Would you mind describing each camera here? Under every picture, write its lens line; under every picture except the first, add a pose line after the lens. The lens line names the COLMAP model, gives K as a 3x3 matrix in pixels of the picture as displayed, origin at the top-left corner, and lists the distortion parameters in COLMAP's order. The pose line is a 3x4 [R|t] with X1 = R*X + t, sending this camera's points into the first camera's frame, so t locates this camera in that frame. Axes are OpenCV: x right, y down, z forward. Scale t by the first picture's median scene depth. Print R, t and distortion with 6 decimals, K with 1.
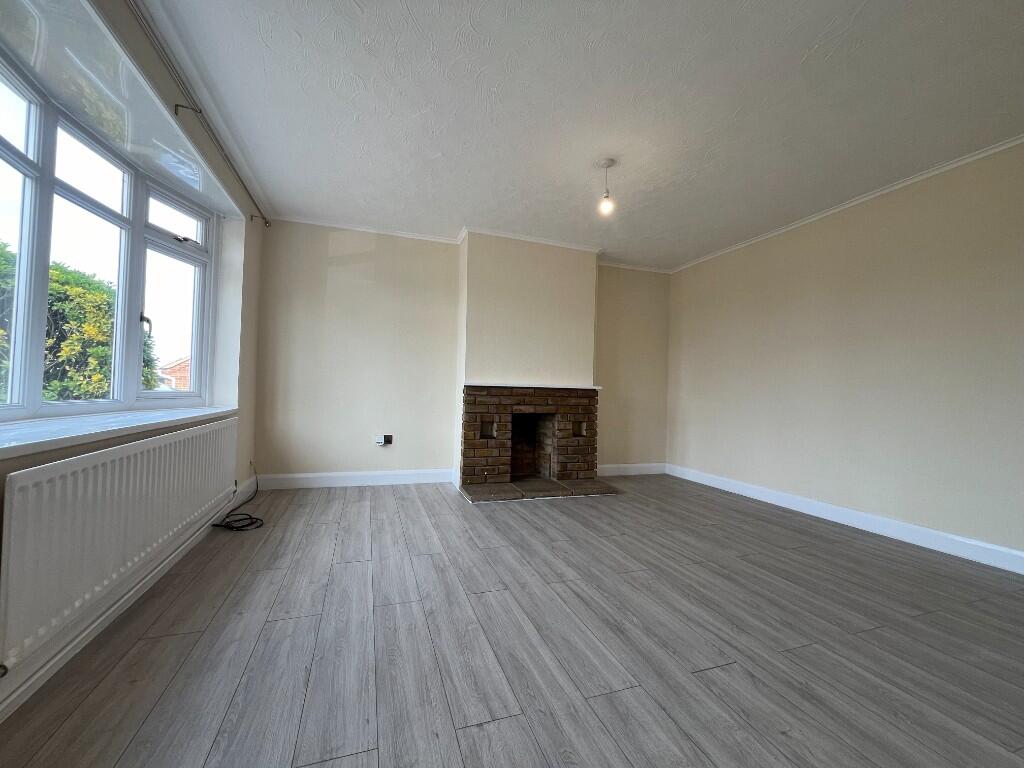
lens RADIAL K [[412.4, 0, 513.5], [0, 412.4, 383.1], [0, 0, 1]] dist [-0.000160, 0.000259]
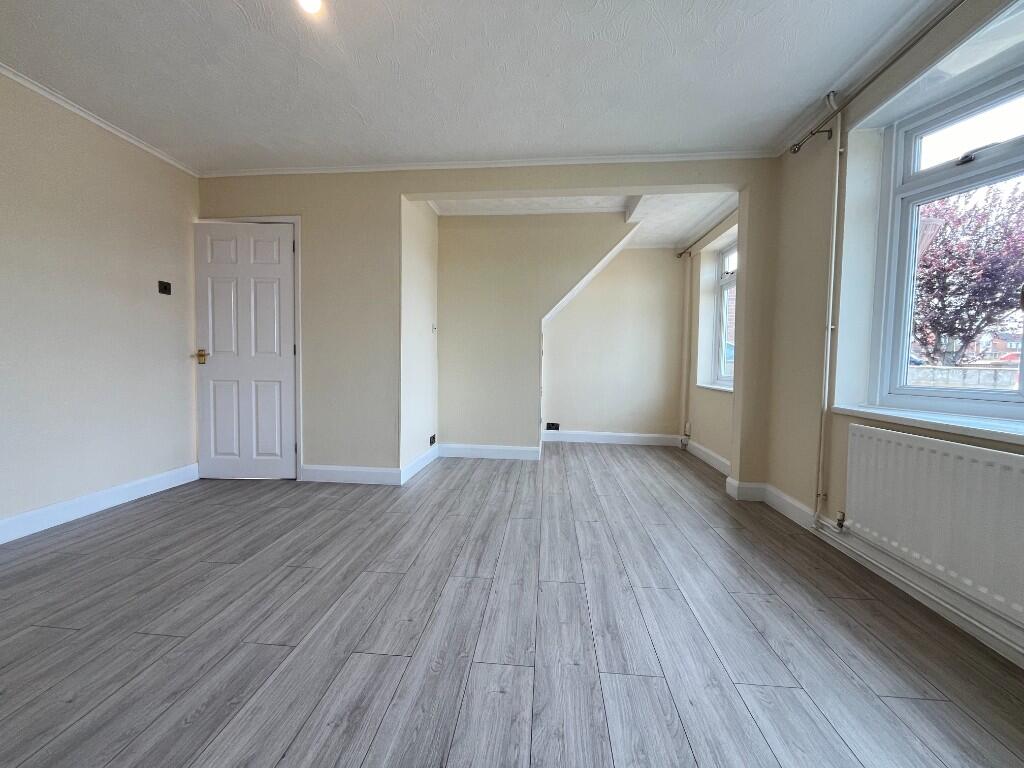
lens RADIAL K [[412.4, 0, 511.1], [0, 412.4, 384.1], [0, 0, 1]] dist [-0.000160, 0.000259]
pose [[-0.907121, -0.058793, 0.416743, -0.302350], [-0.044537, 0.998044, 0.043860, 0.014095], [-0.418506, 0.021226, -0.907966, 1.761007]]
